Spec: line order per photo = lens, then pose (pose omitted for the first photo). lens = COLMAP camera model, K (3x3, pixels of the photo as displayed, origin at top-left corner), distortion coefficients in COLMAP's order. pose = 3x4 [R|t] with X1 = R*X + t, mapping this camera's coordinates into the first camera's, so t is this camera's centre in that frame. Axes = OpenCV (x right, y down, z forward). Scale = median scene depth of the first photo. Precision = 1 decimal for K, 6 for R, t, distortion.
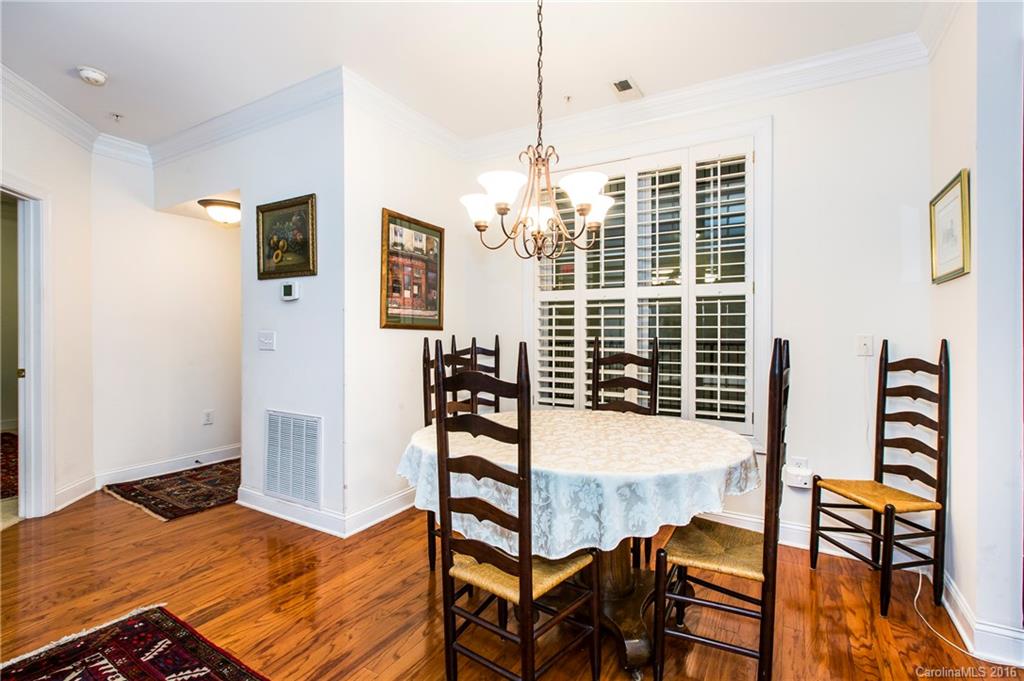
lens RADIAL K [[458.0, 0, 531.3], [0, 458.0, 337.0], [0, 0, 1]] dist [-0.011169, -0.000603]
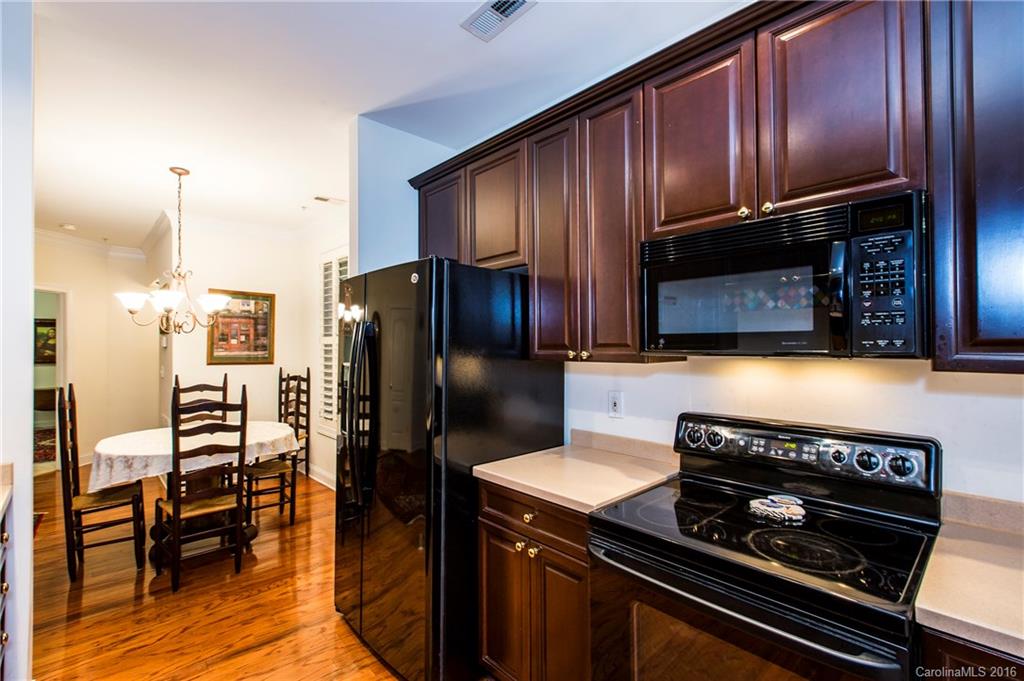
lens RADIAL K [[458.0, 0, 514.0], [0, 458.0, 339.7], [0, 0, 1]] dist [-0.011169, -0.000603]
pose [[0.953386, -0.014078, -0.301423, 1.076634], [0.008330, 0.999758, -0.020346, -0.062445], [0.301637, 0.016886, 0.953273, -0.167278]]
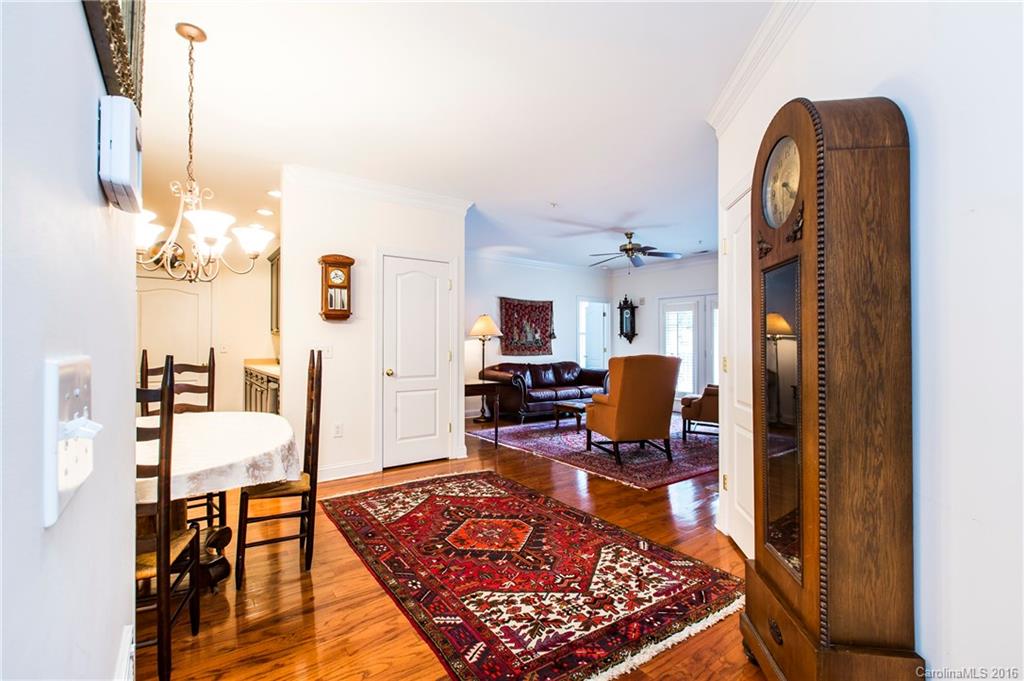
lens RADIAL K [[458.0, 0, 513.0], [0, 458.0, 341.0], [0, 0, 1]] dist [-0.011169, -0.000603]
pose [[-0.905087, 0.005998, 0.425184, -0.901856], [0.003521, 0.999972, -0.006611, -0.013642], [-0.425212, -0.004487, -0.905083, 1.273157]]
